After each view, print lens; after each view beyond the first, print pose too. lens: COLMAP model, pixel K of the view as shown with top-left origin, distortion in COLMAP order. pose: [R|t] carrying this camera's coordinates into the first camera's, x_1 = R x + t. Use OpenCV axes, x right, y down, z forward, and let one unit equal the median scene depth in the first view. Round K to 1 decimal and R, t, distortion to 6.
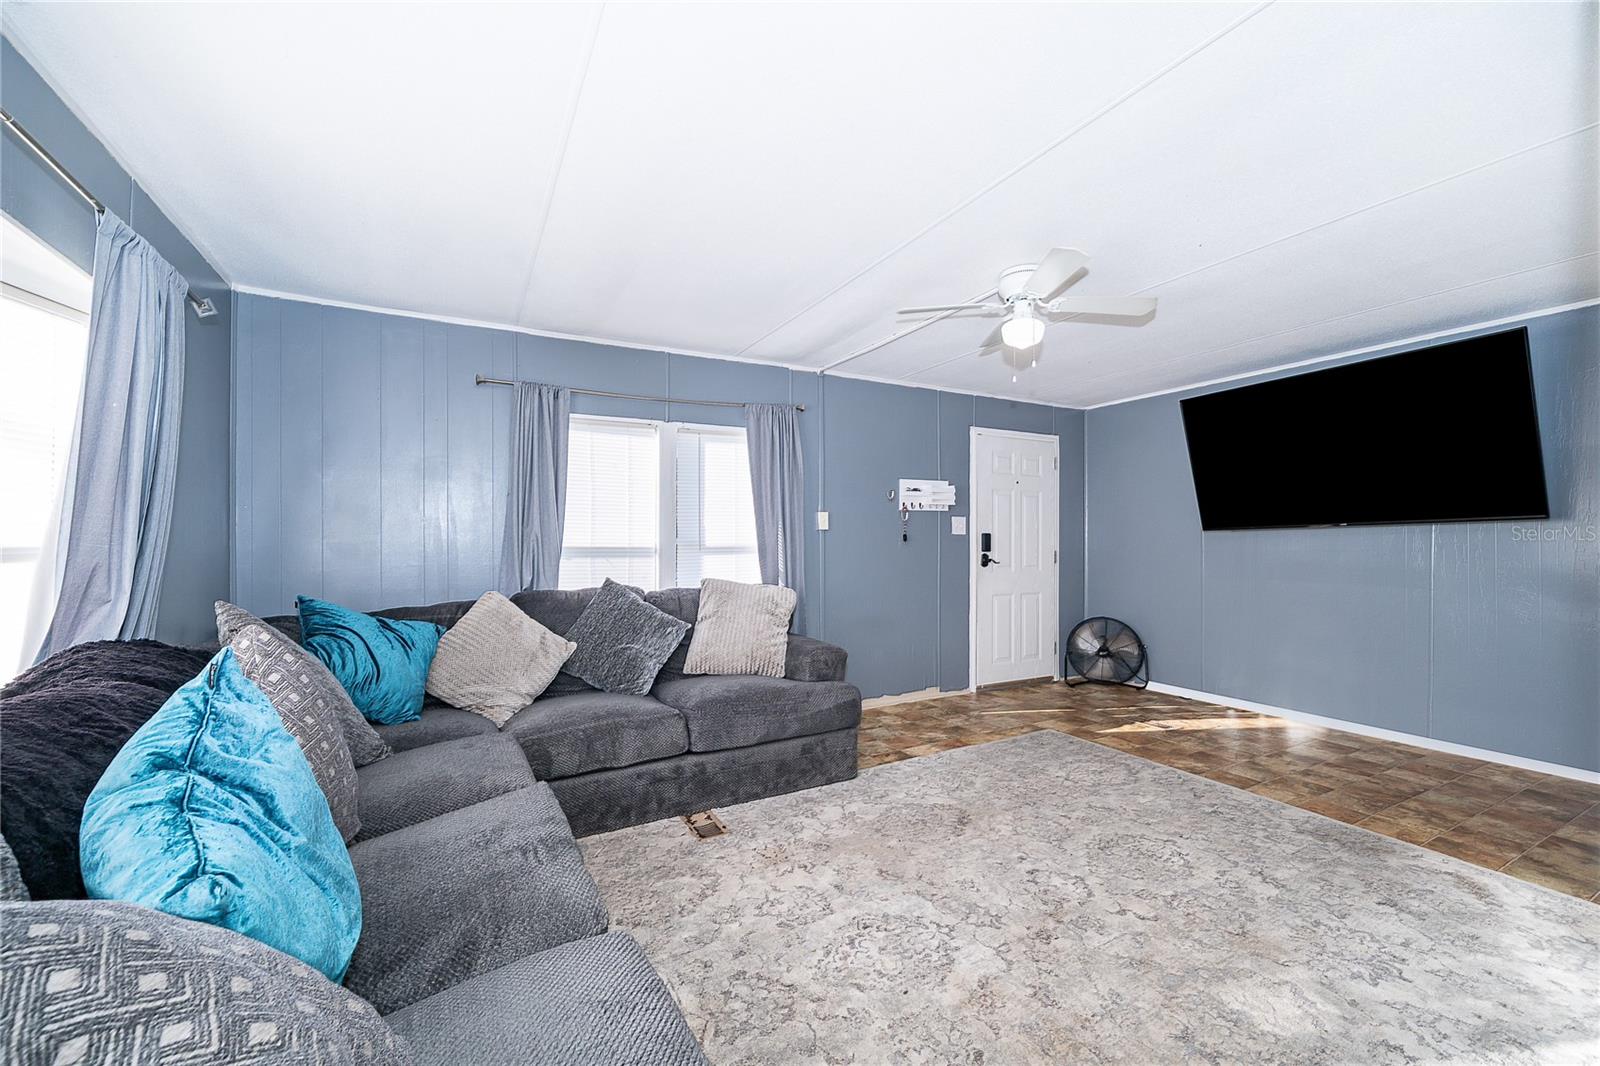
lens RADIAL K [[632.4, 0, 805.3], [0, 632.4, 538.8], [0, 0, 1]] dist [-0.000206, 0.000005]
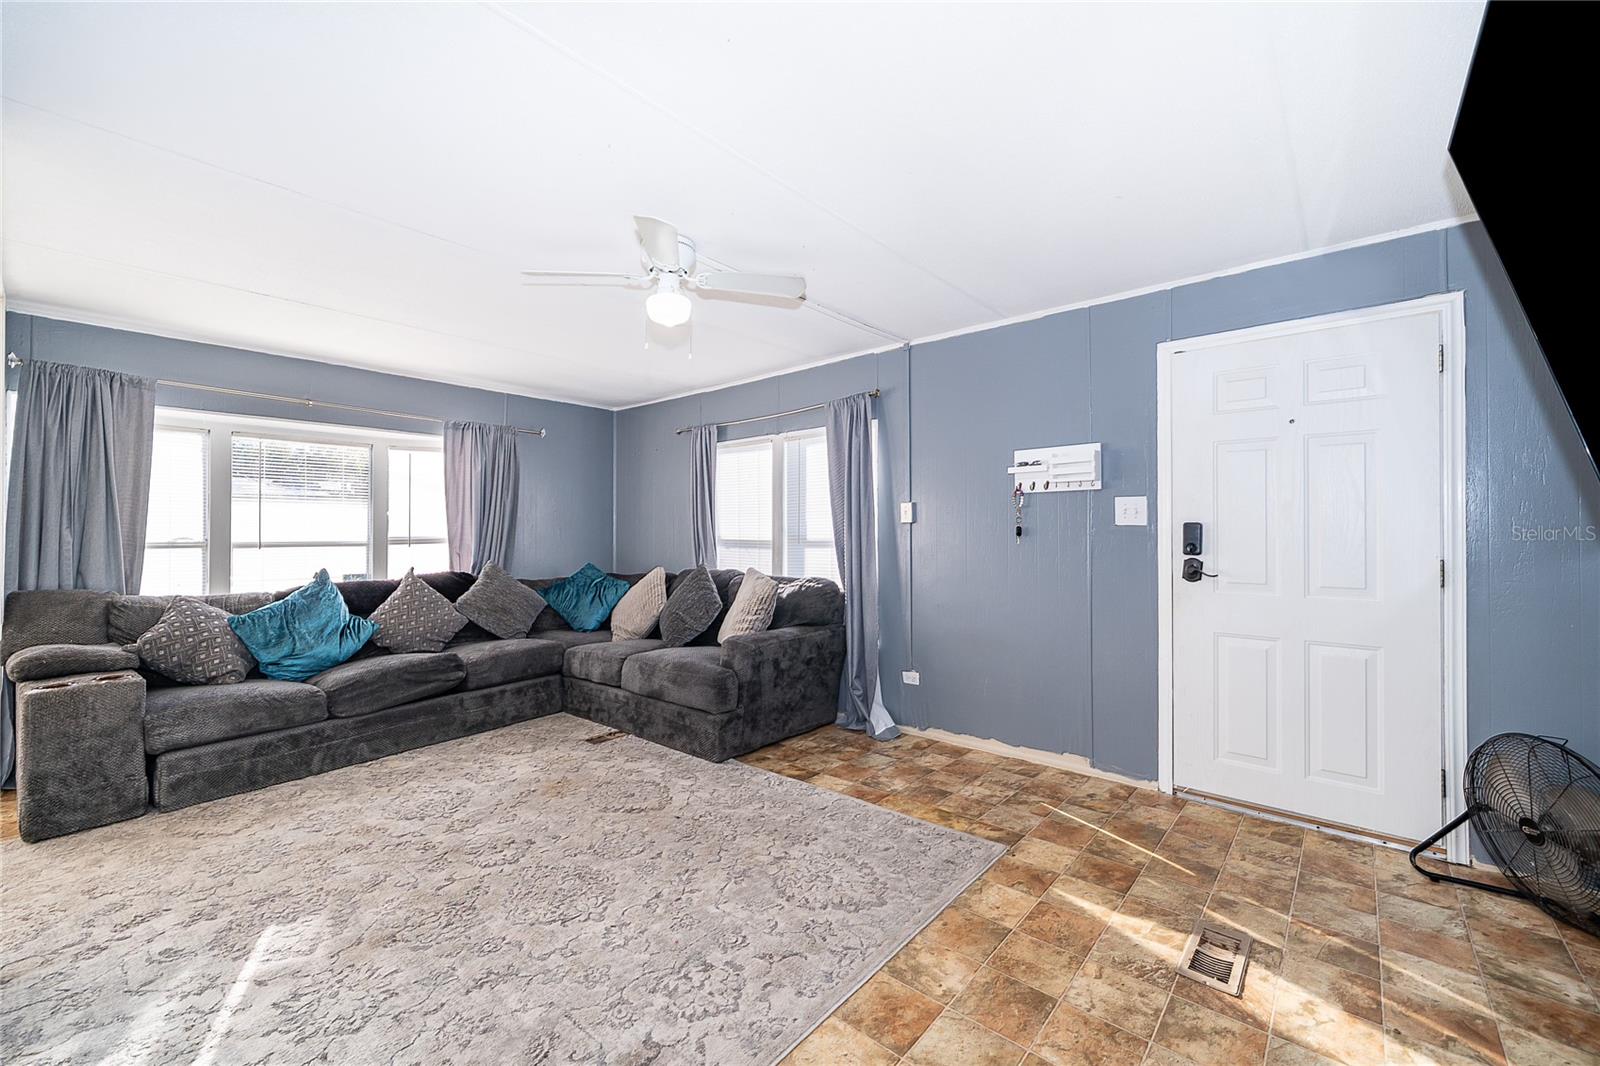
lens RADIAL K [[639.5, 0, 798.1], [0, 639.5, 529.5], [0, 0, 1]] dist [-0.000312, 0.000096]
pose [[0.361051, -0.006108, -0.932526, 0.926743], [0.005070, 0.999977, -0.004587, -0.002389], [0.932532, -0.003072, 0.361074, 0.616692]]
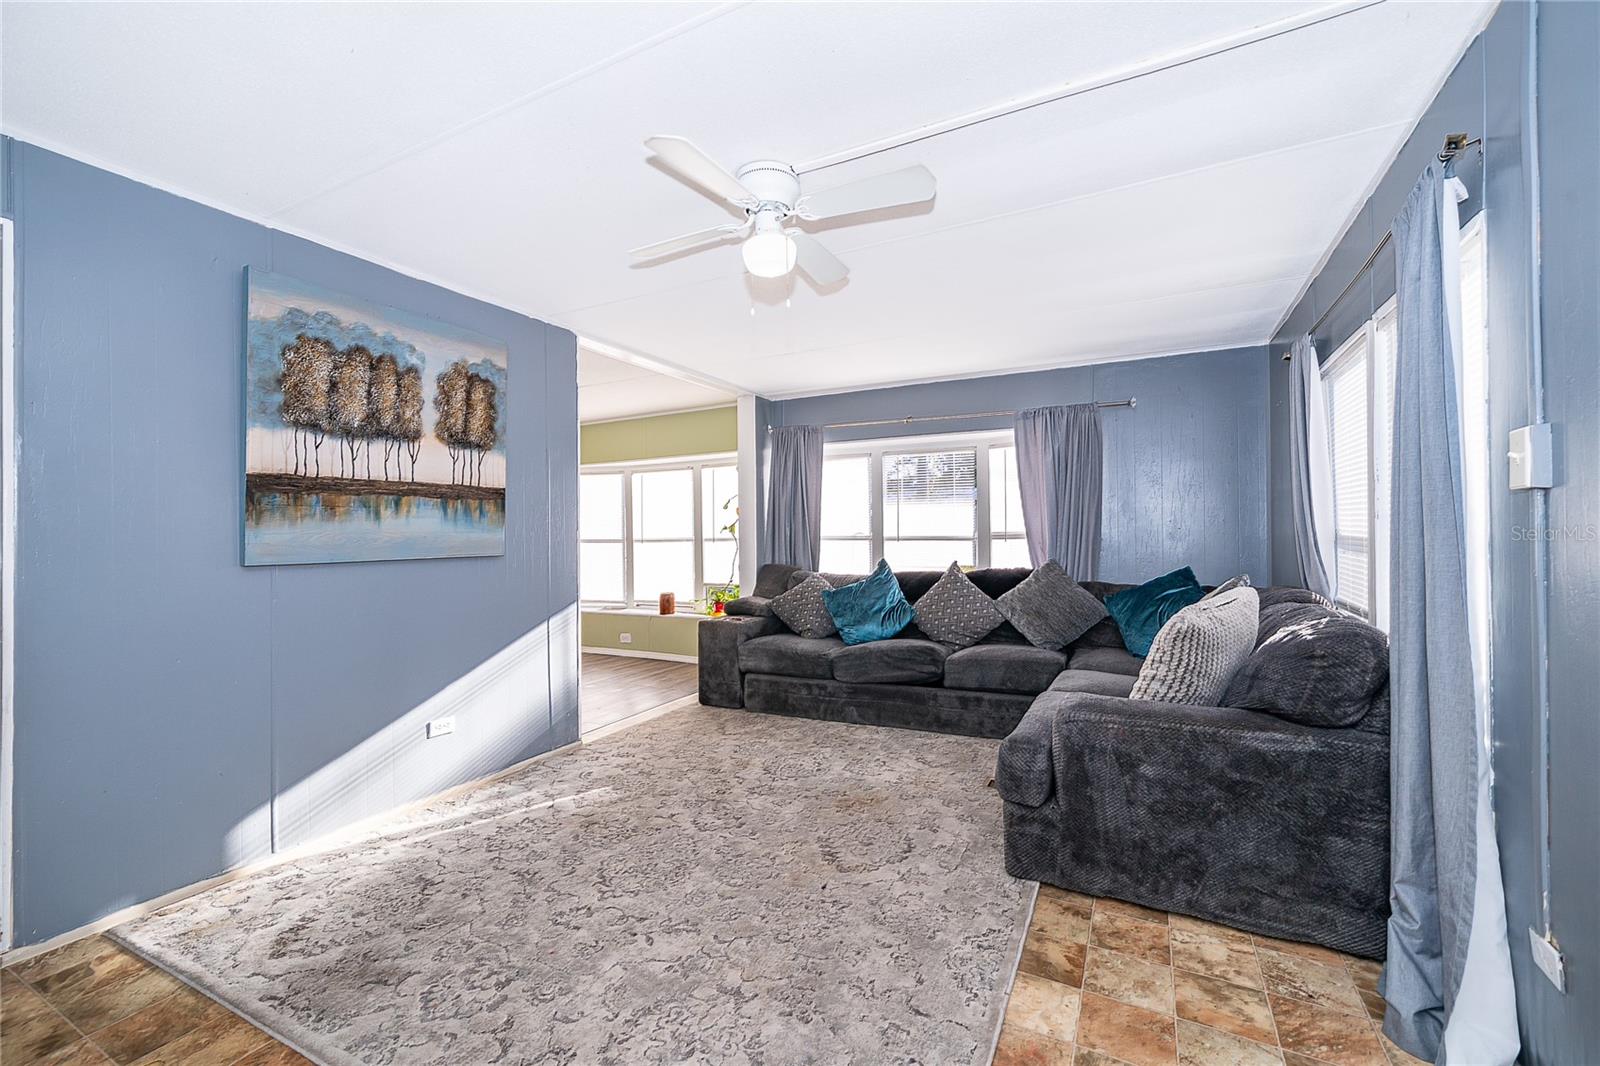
lens RADIAL K [[655.0, 0, 808.7], [0, 655.0, 541.3], [0, 0, 1]] dist [-0.000935, -0.000206]
pose [[-0.821794, 0.016250, -0.569553, 0.549382], [0.012269, 0.999866, 0.010825, 0.002090], [0.569653, 0.001908, -0.821883, 1.214733]]
